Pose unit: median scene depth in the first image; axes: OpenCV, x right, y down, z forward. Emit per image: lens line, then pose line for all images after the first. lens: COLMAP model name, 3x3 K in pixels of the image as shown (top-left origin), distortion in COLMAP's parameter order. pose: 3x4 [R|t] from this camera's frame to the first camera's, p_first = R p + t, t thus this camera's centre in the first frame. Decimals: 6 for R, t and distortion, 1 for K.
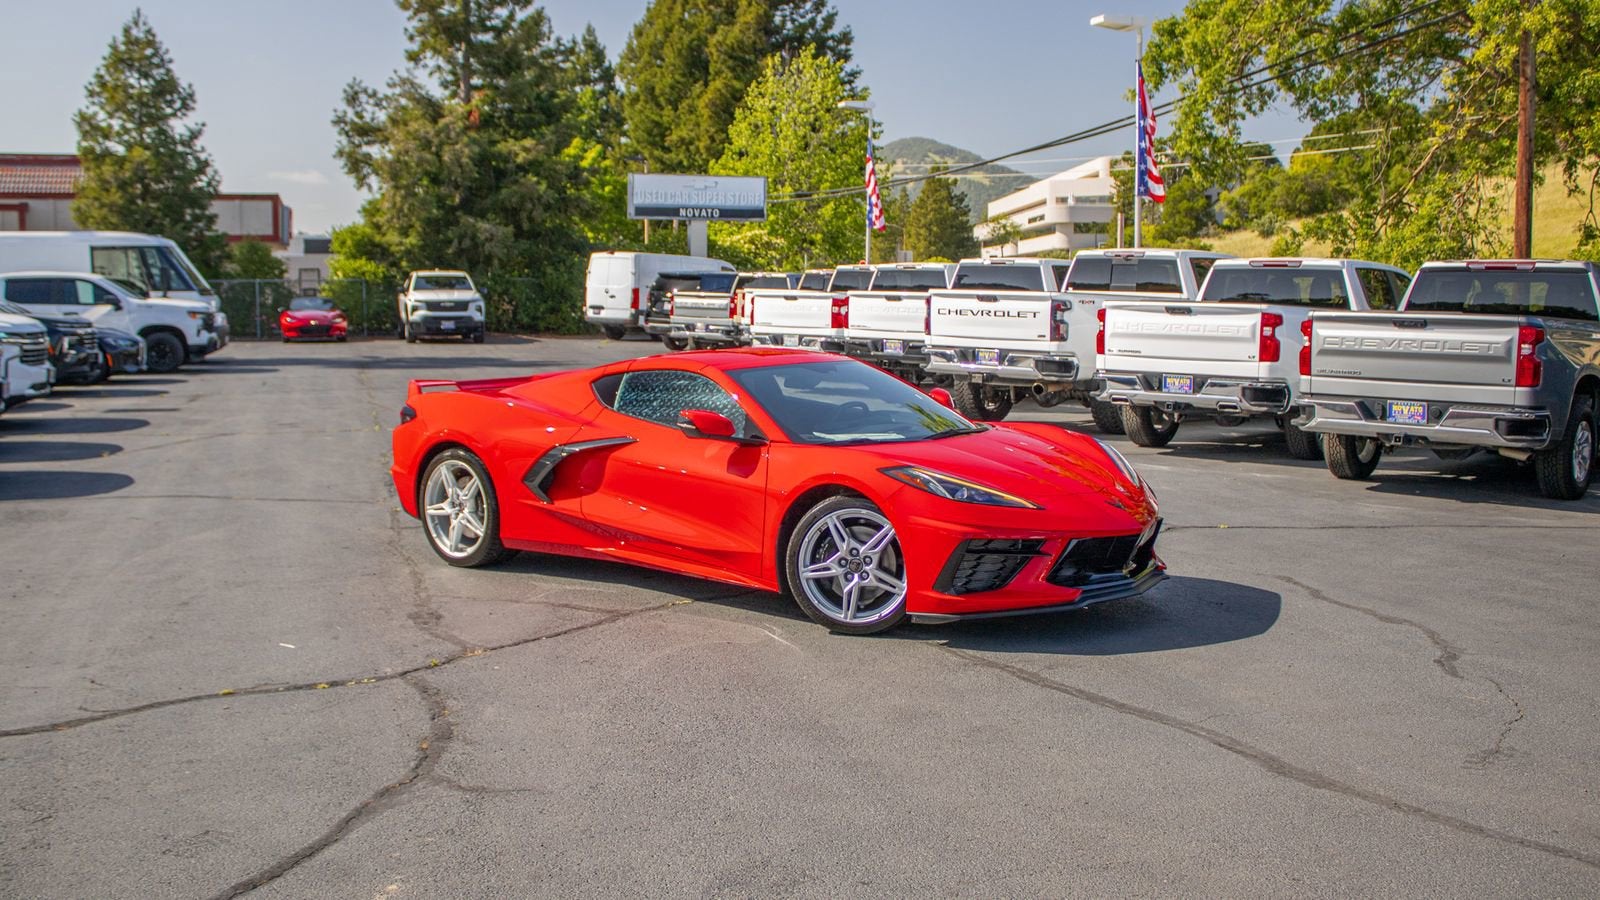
lens RADIAL K [[2248.2, 0, 801.2], [0, 2248.2, 483.9], [0, 0, 1]] dist [-0.183626, 0.005796]
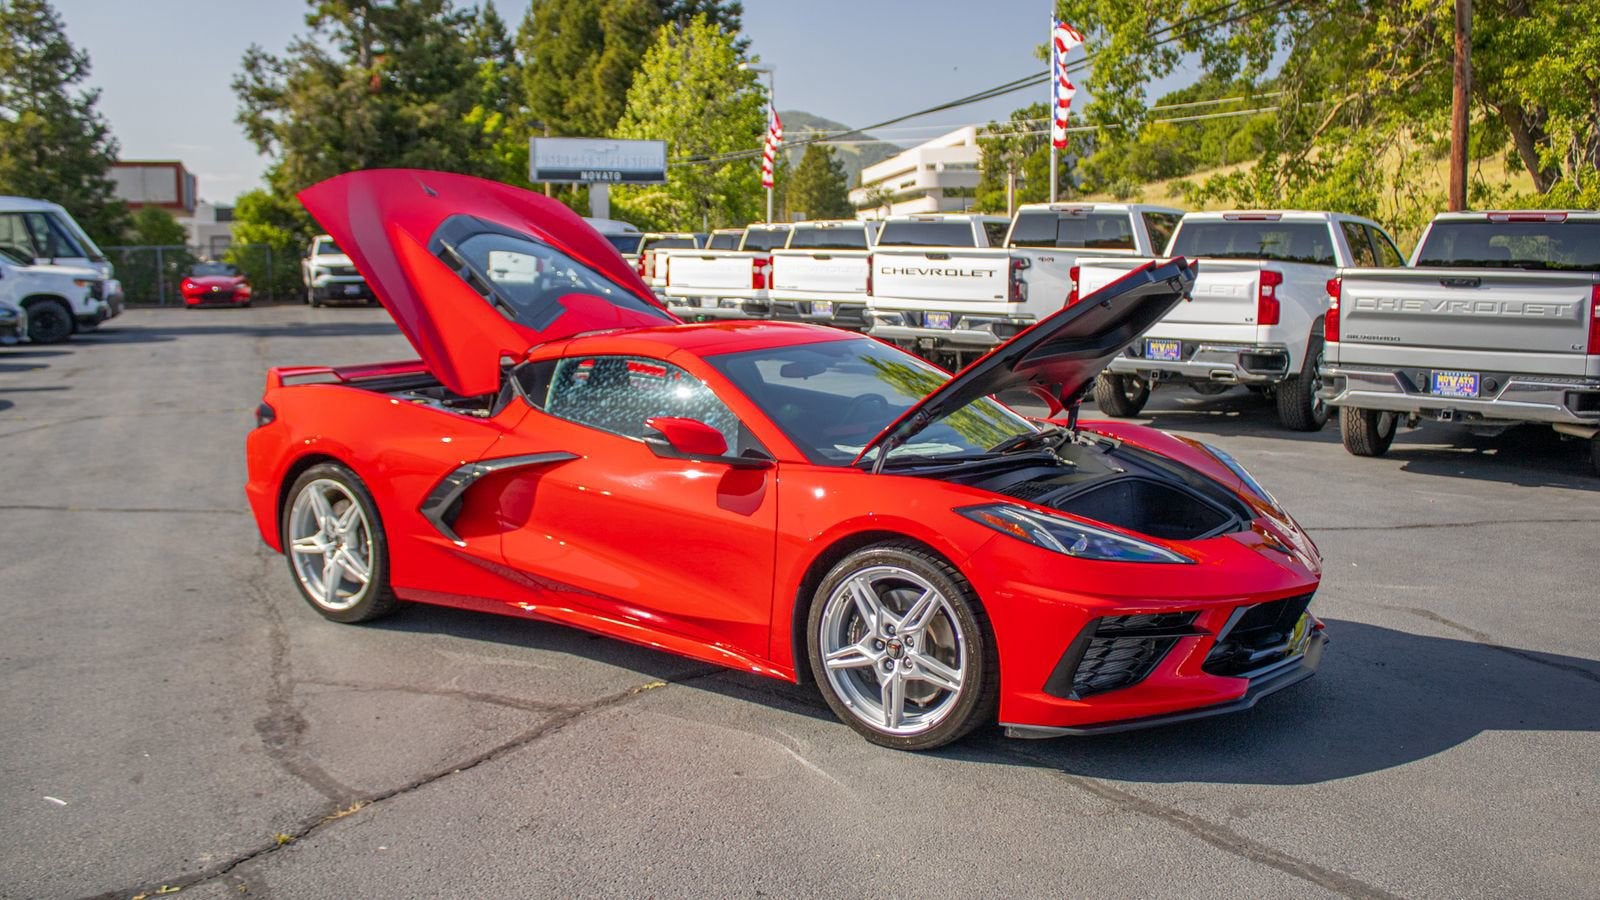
lens RADIAL K [[1808.4, 0, 859.0], [0, 1808.4, 484.0], [0, 0, 1]] dist [-0.183722, 0.191926]
pose [[0.994025, -0.019170, 0.107459, -0.022860], [0.014756, 0.999021, 0.041717, -0.016082], [-0.108153, -0.039882, 0.993334, 0.207180]]
